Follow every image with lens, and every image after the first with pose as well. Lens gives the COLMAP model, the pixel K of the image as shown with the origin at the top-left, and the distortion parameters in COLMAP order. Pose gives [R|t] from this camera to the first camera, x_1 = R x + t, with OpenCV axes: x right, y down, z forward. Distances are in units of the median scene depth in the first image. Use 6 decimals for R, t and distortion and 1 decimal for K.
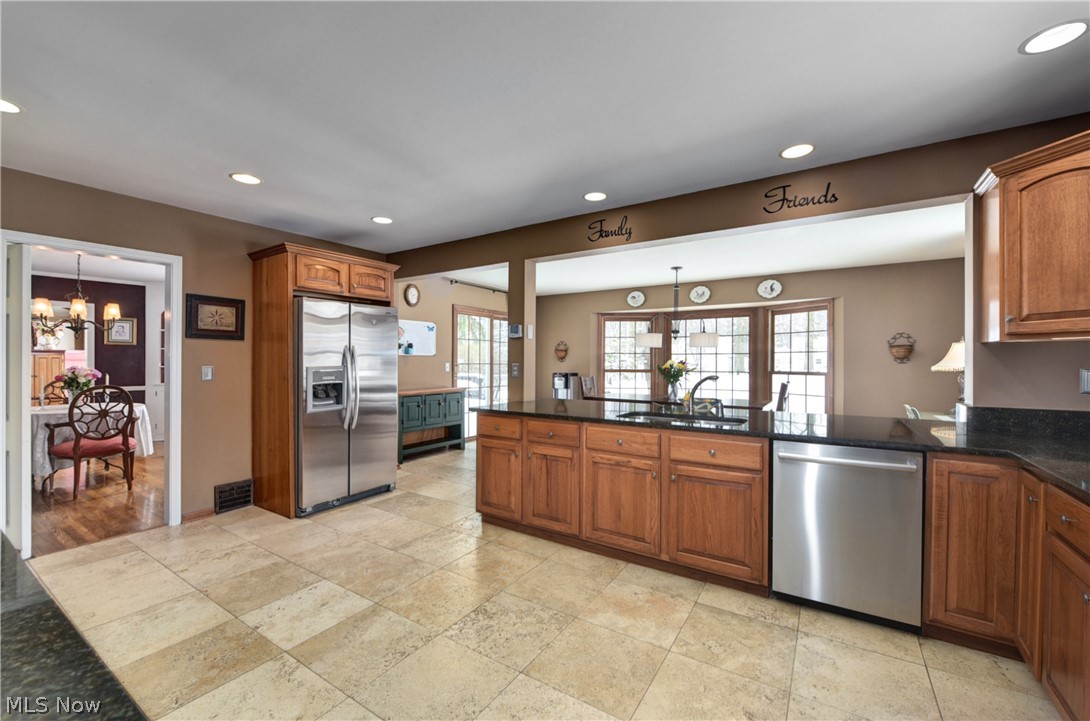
lens RADIAL K [[445.1, 0, 538.5], [0, 445.1, 361.3], [0, 0, 1]] dist [-0.013995, -0.000192]
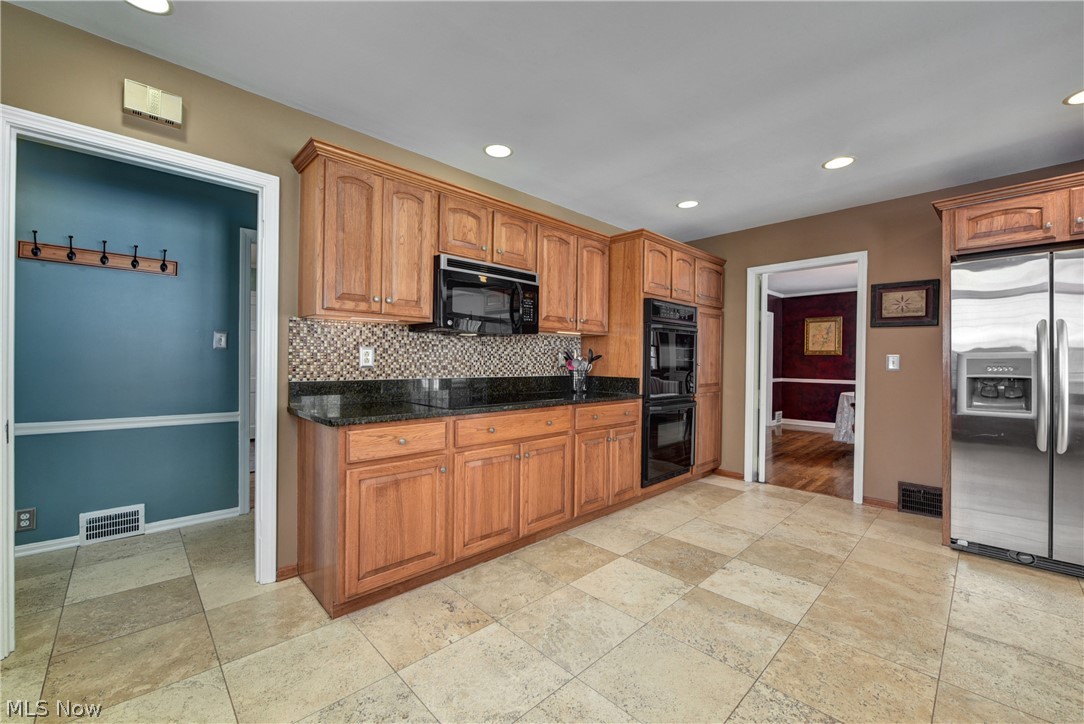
lens RADIAL K [[433.5, 0, 546.4], [0, 433.5, 358.4], [0, 0, 1]] dist [-0.009351, -0.000347]
pose [[-0.211467, -0.007699, -0.977355, 0.426655], [-0.014610, 0.999882, -0.004715, 0.043416], [0.977276, 0.013282, -0.211555, 0.564892]]
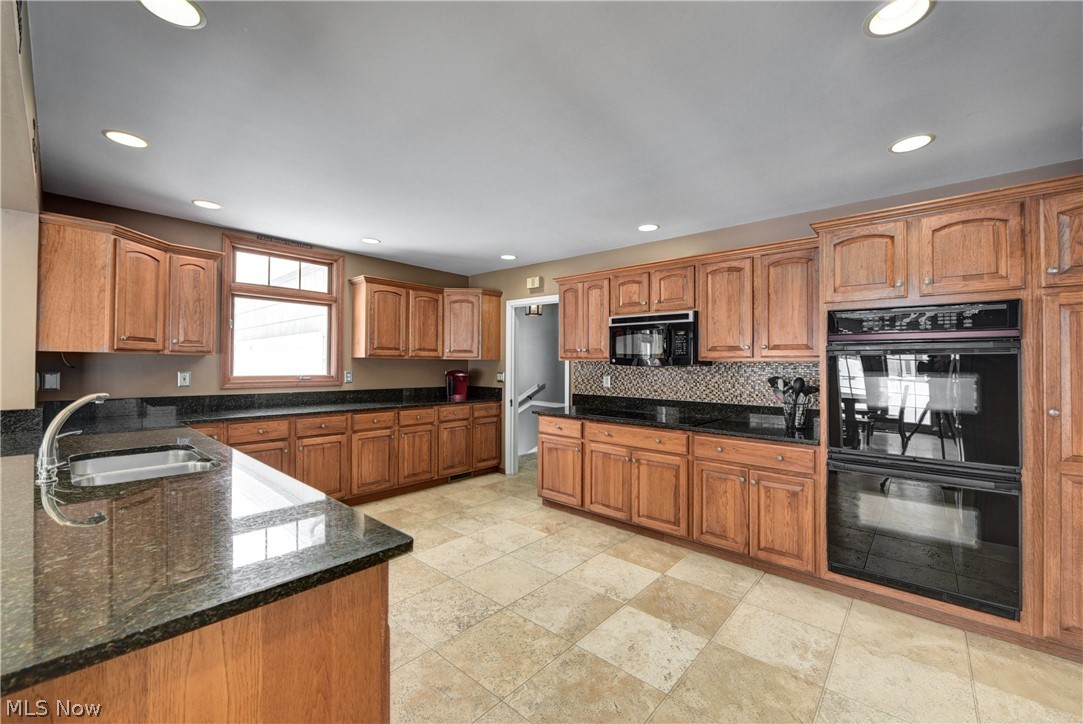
lens RADIAL K [[433.1, 0, 545.8], [0, 433.1, 361.1], [0, 0, 1]] dist [-0.009351, -0.000347]
pose [[-0.991564, -0.010471, 0.129197, -0.335550], [-0.010979, 0.999935, -0.003221, -0.021247], [-0.129155, -0.004613, -0.991614, 1.511246]]
